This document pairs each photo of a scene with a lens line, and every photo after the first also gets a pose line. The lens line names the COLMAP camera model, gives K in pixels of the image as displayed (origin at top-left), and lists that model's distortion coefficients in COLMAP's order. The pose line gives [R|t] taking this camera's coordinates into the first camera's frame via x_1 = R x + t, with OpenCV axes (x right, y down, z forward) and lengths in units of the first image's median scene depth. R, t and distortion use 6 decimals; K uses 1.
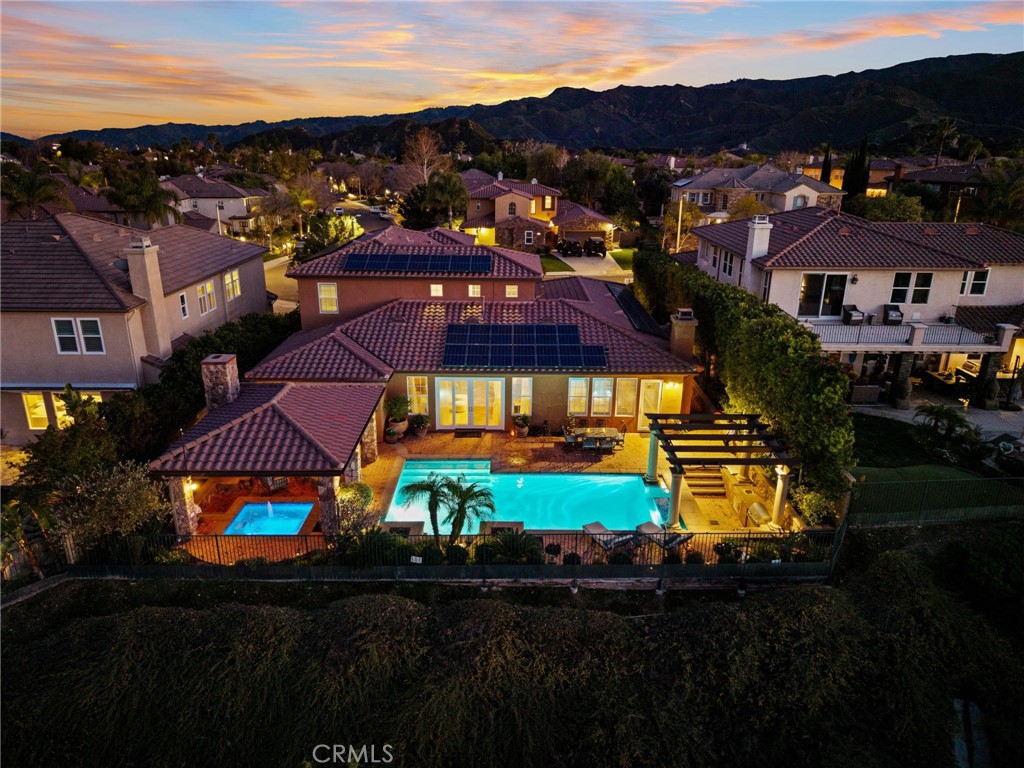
lens RADIAL K [[693.8, 0, 521.8], [0, 693.8, 395.5], [0, 0, 1]] dist [0.010782, -0.001478]
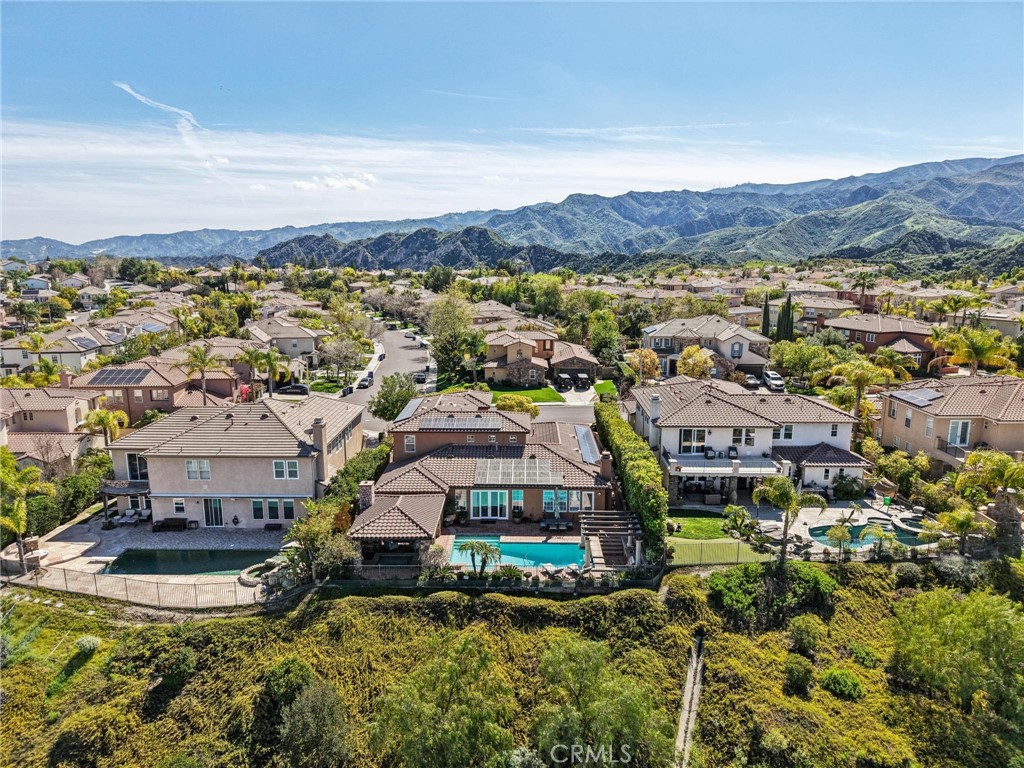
lens RADIAL K [[712.7, 0, 519.5], [0, 712.7, 395.9], [0, 0, 1]] dist [0.047953, -0.055407]
pose [[0.999618, -0.003528, -0.027429, 0.059349], [0.000076, 0.992178, -0.124833, -0.039535], [0.027654, 0.124783, 0.991799, -0.933336]]
